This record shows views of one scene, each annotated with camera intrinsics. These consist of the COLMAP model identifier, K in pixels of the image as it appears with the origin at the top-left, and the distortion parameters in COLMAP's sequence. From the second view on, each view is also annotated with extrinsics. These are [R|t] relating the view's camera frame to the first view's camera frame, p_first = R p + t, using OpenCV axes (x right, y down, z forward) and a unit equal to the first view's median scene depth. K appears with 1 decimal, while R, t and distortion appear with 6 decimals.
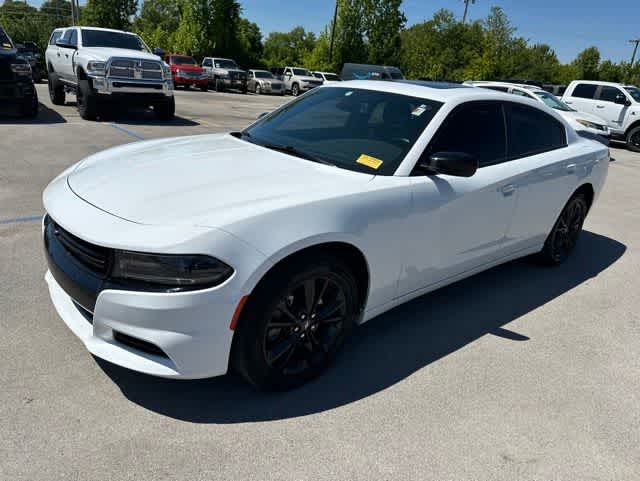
lens RADIAL K [[464.0, 0, 320.0], [0, 464.0, 240.5], [0, 0, 1]] dist [0.001264, -0.000456]
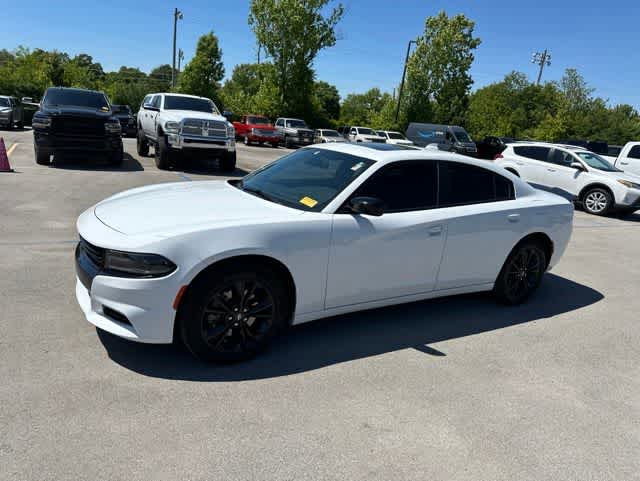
lens RADIAL K [[459.3, 0, 318.3], [0, 459.3, 242.1], [0, 0, 1]] dist [0.049555, -0.054062]
pose [[0.985698, 0.048118, -0.161506, 0.084909], [-0.065559, 0.992366, -0.104459, 0.019081], [0.155246, 0.113553, 0.981328, -0.066248]]
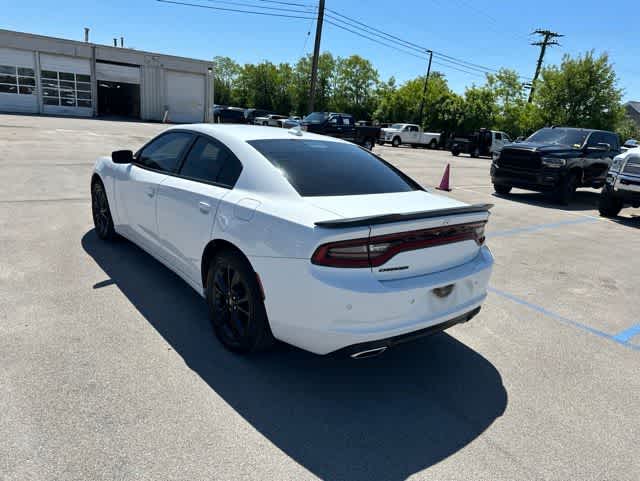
lens RADIAL K [[459.3, 0, 318.3], [0, 459.3, 242.1], [0, 0, 1]] dist [0.049555, -0.054062]
pose [[-0.025532, 0.177893, -0.983719, 0.473934], [-0.423554, 0.889424, 0.171834, -0.113740], [0.905511, 0.421045, 0.052639, 0.397878]]
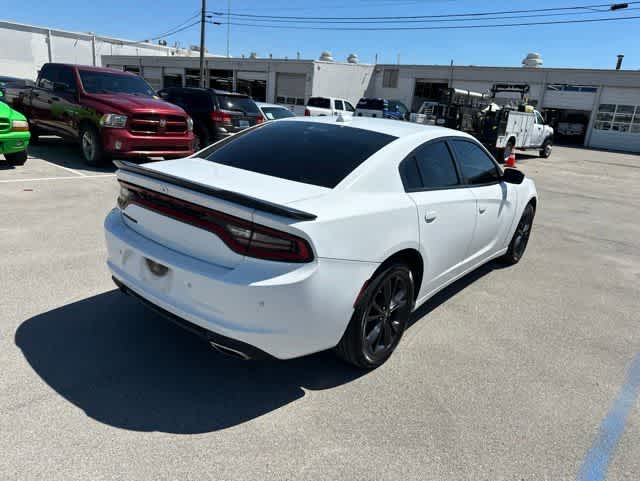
lens RADIAL K [[460.0, 0, 320.0], [0, 460.0, 240.5], [0, 0, 1]] dist [0.040302, -0.042227]
pose [[-0.967328, -0.109328, -0.228743, 0.195608], [-0.225066, 0.785652, 0.576277, -0.235824], [0.116709, 0.608932, -0.784590, 0.669181]]
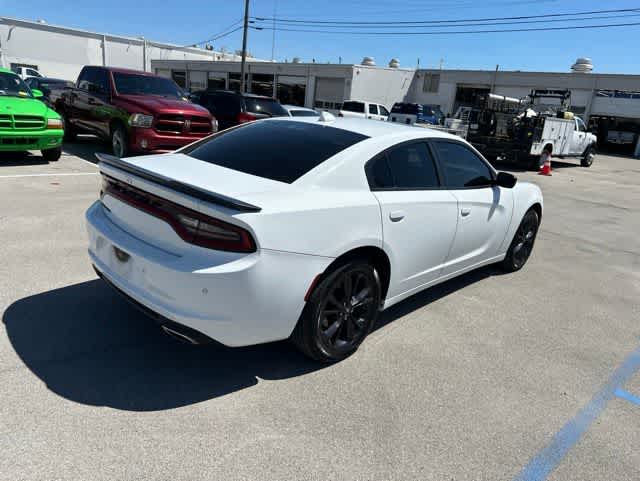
lens RADIAL K [[459.3, 0, 318.3], [0, 459.3, 242.1], [0, 0, 1]] dist [0.049555, -0.054062]
pose [[-0.978851, -0.146624, -0.142660, 0.154033], [-0.203049, 0.781334, 0.590160, -0.244358], [0.024933, 0.606645, -0.794581, 0.680147]]
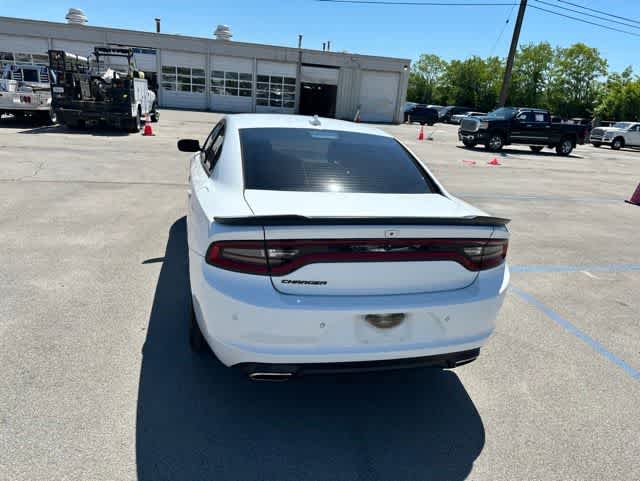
lens RADIAL K [[459.3, 0, 318.3], [0, 459.3, 242.1], [0, 0, 1]] dist [0.049555, -0.054062]
pose [[-0.444288, 0.151905, -0.882912, 0.408813], [-0.411511, 0.840798, 0.351735, -0.163237], [0.795781, 0.519600, -0.311045, 0.509356]]
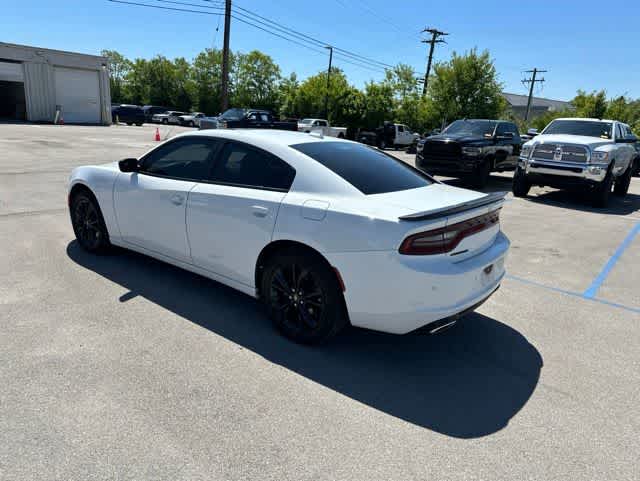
lens RADIAL K [[459.3, 0, 318.3], [0, 459.3, 242.1], [0, 0, 1]] dist [0.049555, -0.054062]
pose [[0.192962, 0.181618, -0.964251, 0.489779], [-0.378015, 0.920624, 0.097754, -0.077676], [0.905467, 0.345639, 0.246300, 0.304821]]
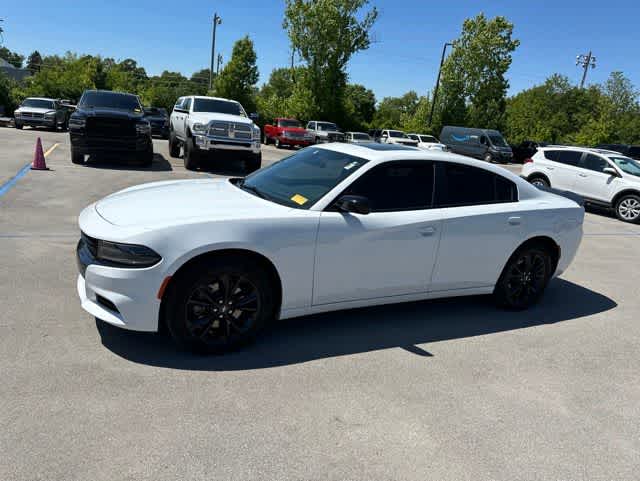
lens RADIAL K [[459.3, 0, 318.3], [0, 459.3, 242.1], [0, 0, 1]] dist [0.049555, -0.054062]
pose [[0.969506, 0.070353, -0.234751, 0.116774], [-0.097359, 0.989642, -0.105498, 0.021259], [0.224898, 0.125136, 0.966314, -0.064906]]
